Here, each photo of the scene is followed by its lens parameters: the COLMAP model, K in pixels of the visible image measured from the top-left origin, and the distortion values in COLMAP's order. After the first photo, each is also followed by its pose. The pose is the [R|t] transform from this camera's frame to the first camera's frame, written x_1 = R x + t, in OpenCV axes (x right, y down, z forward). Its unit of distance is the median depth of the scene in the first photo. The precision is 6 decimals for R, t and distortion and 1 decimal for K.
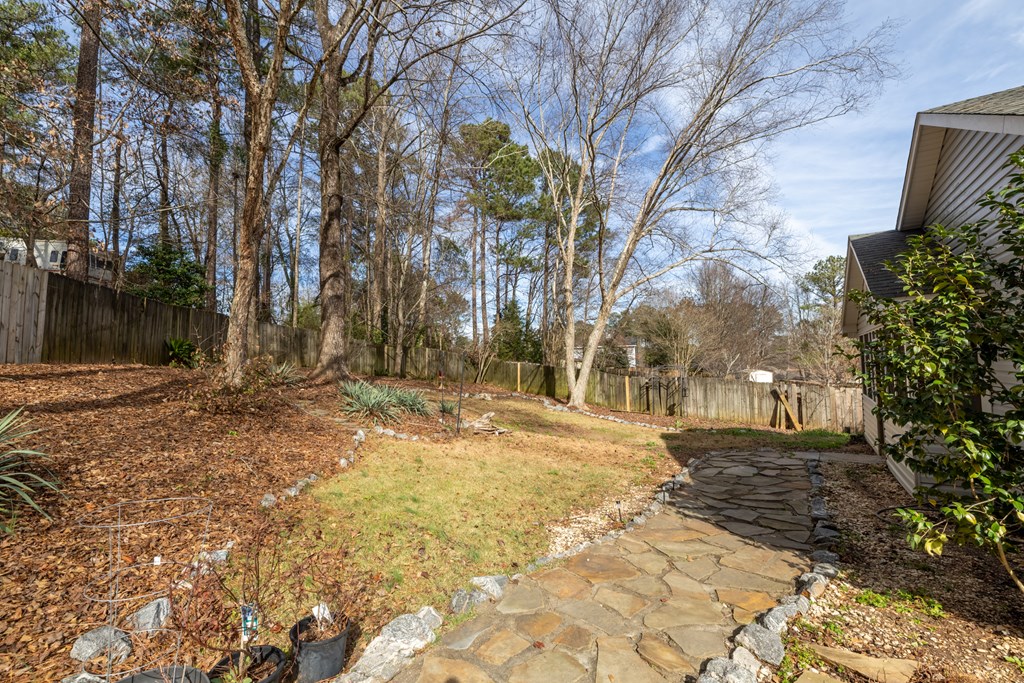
lens RADIAL K [[430.6, 0, 510.9], [0, 430.6, 343.8], [0, 0, 1]] dist [0.000044, 0.000132]
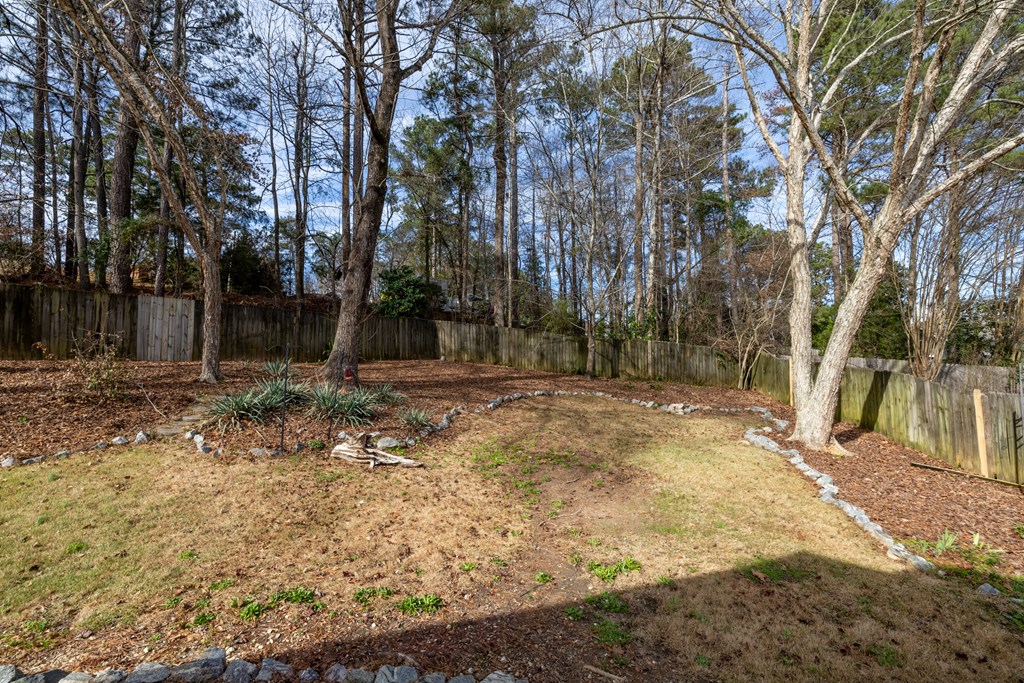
lens RADIAL K [[430.6, 0, 510.9], [0, 430.6, 343.8], [0, 0, 1]] dist [0.000044, 0.000132]
pose [[0.612720, -0.030510, -0.789711, 0.334929], [0.037435, 0.999253, -0.009560, 0.017658], [0.789413, -0.023706, 0.613405, 0.394767]]
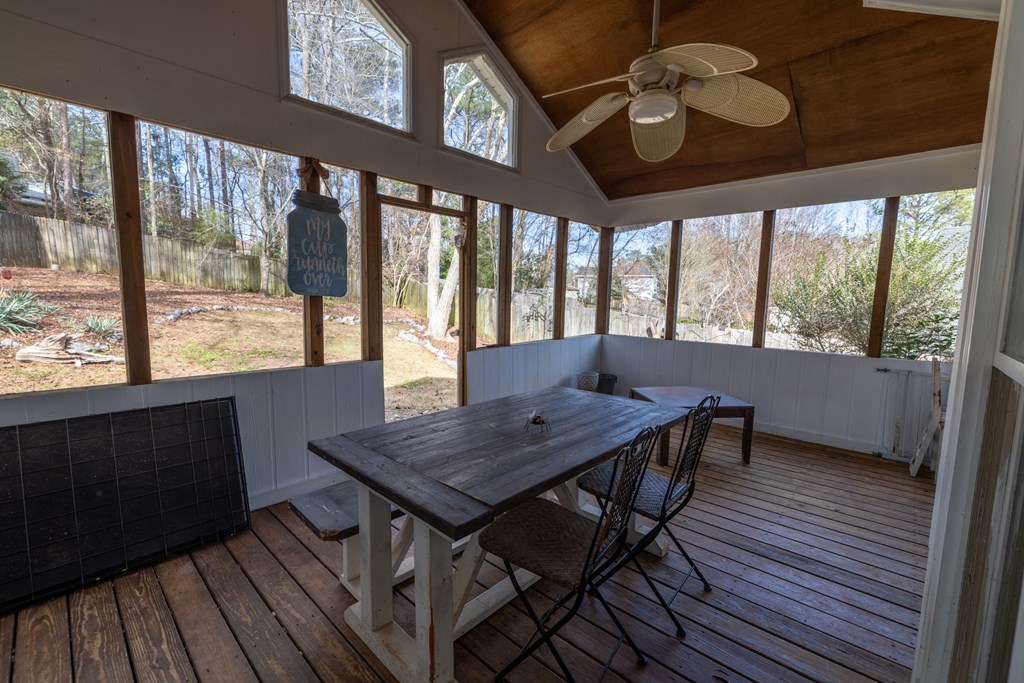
lens RADIAL K [[430.6, 0, 510.9], [0, 430.6, 343.8], [0, 0, 1]] dist [0.000044, 0.000132]
pose [[0.987439, 0.054106, -0.148448, 0.404104], [-0.029496, 0.986147, 0.163227, 0.020638], [0.155223, -0.156798, 0.975356, 0.219714]]
